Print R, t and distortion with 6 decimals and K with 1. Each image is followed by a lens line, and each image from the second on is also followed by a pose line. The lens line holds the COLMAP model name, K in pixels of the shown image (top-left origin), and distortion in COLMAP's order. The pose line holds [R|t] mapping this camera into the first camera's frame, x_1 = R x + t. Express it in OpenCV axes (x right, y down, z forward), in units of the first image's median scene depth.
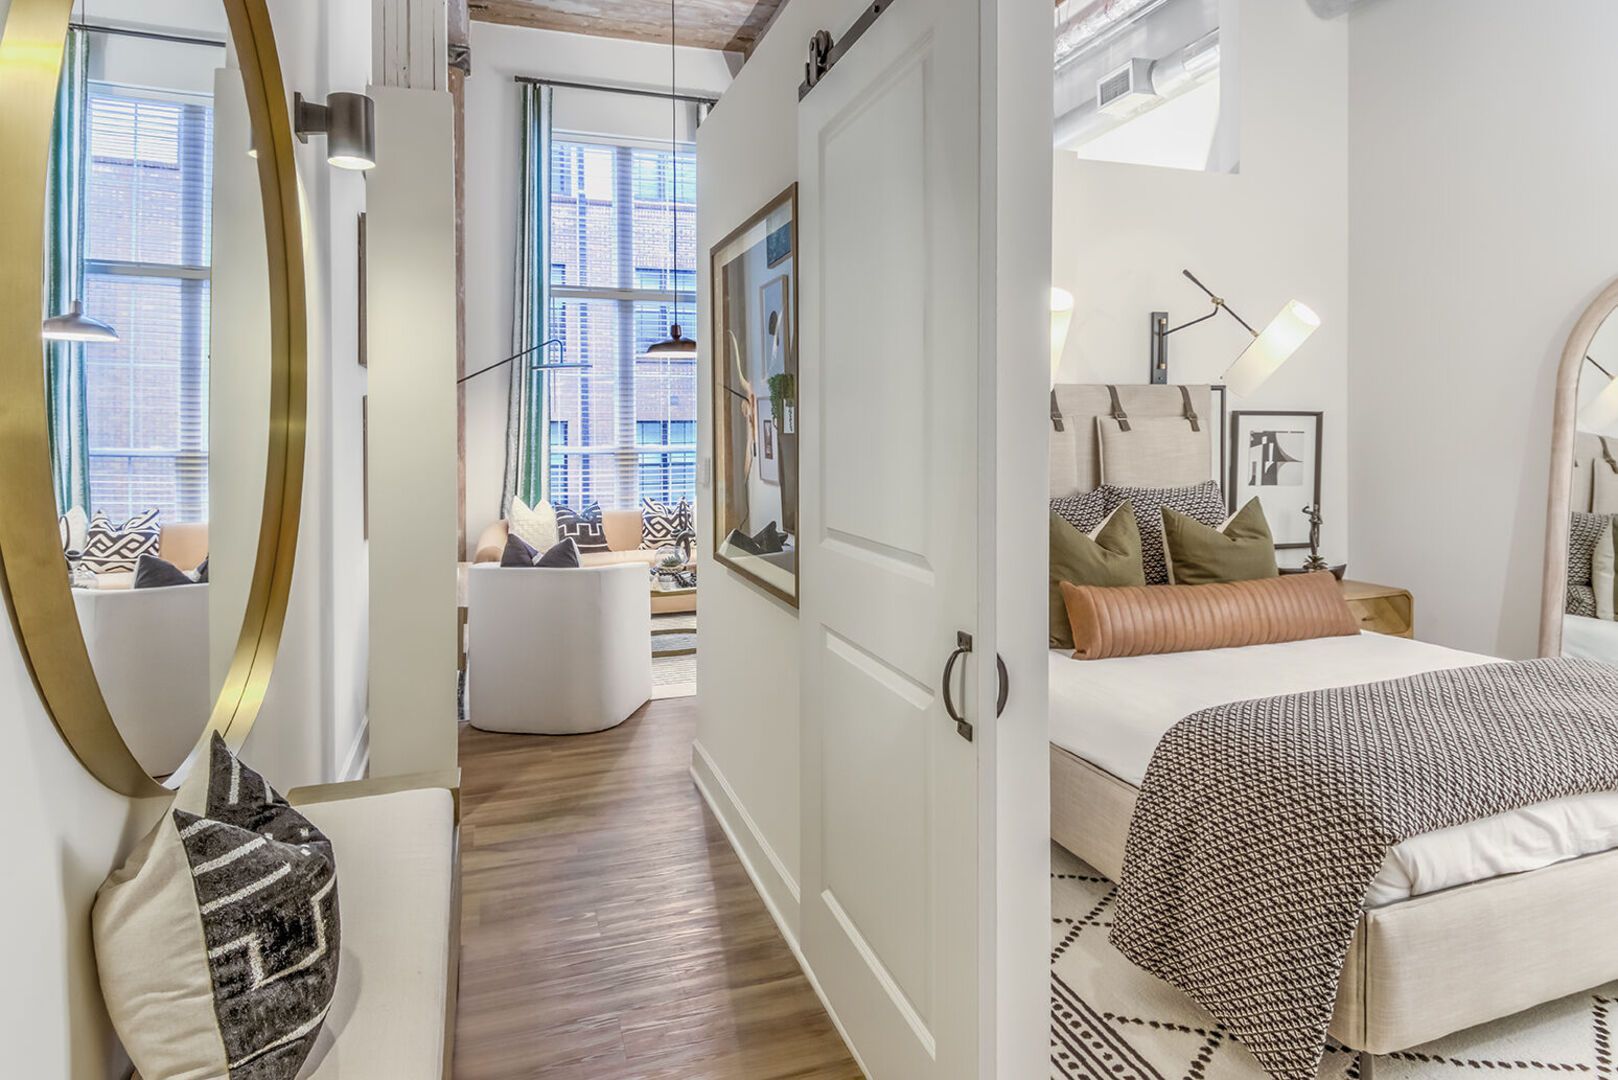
lens RADIAL K [[918.3, 0, 814.9], [0, 918.3, 436.4], [0, 0, 1]] dist [0.017511, 0.000421]
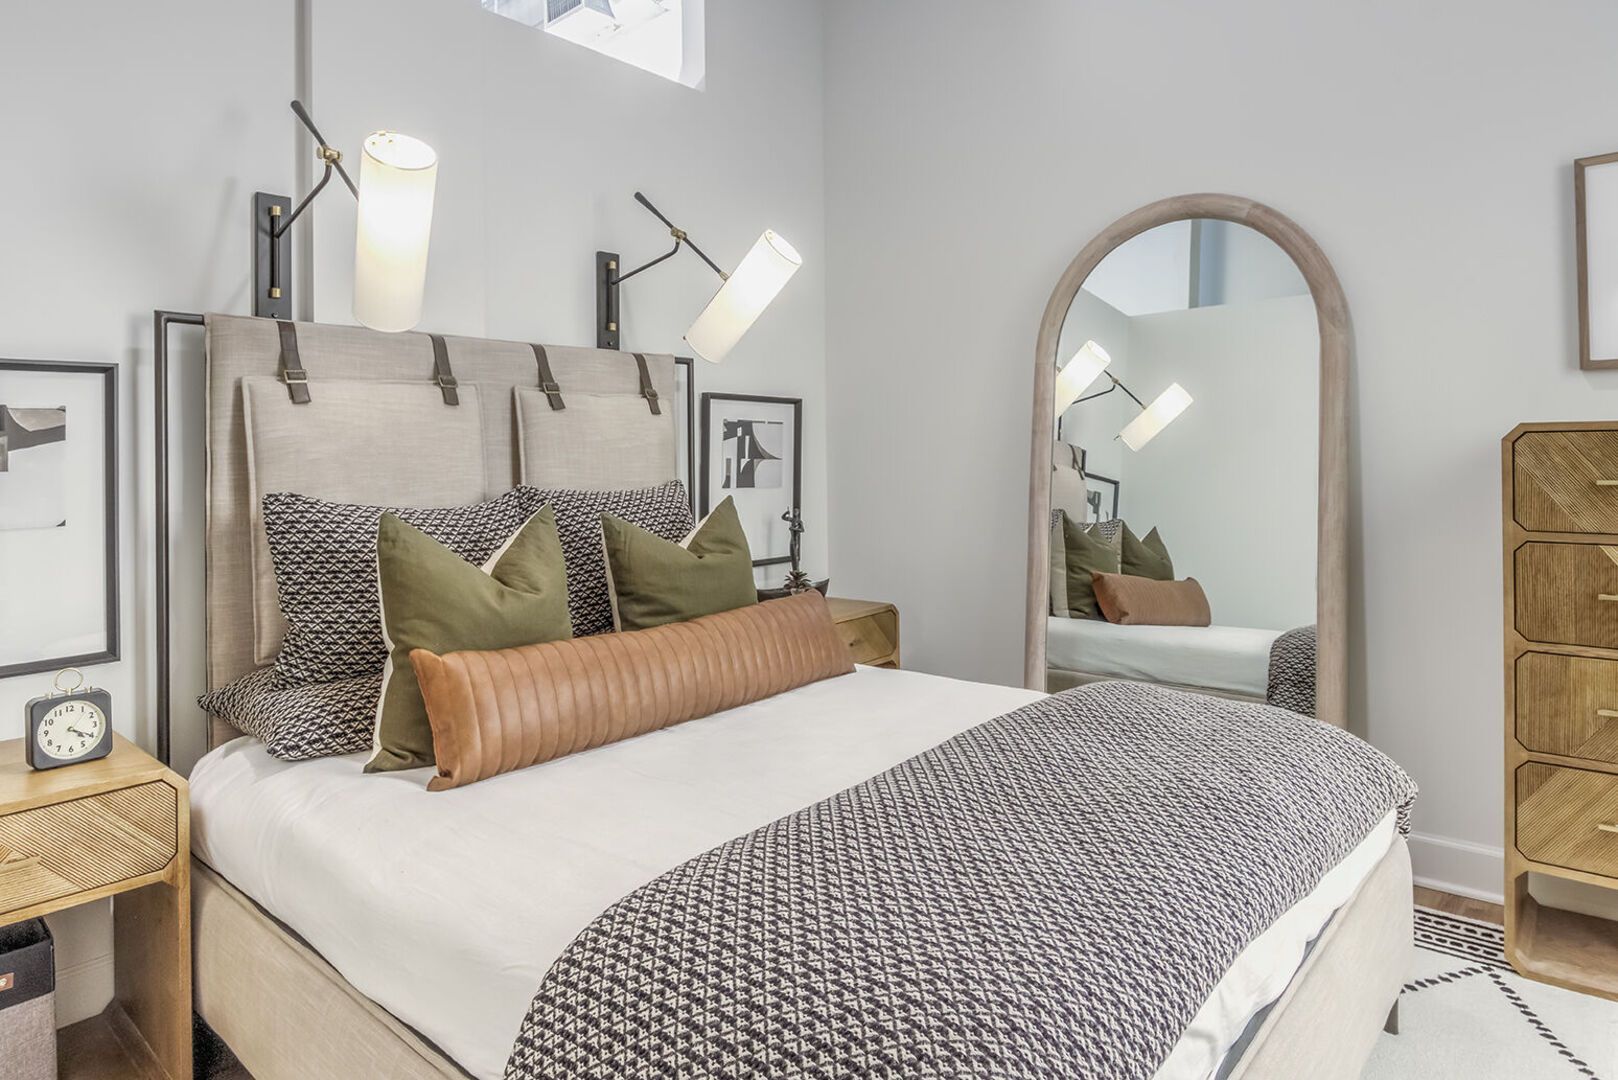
lens RADIAL K [[918.3, 0, 814.9], [0, 918.3, 436.4], [0, 0, 1]] dist [0.017511, 0.000421]
pose [[0.862129, 0.002618, 0.506682, 0.153534], [0.016498, 0.999311, -0.033235, 0.039897], [-0.506420, 0.037012, 0.861492, 0.307183]]
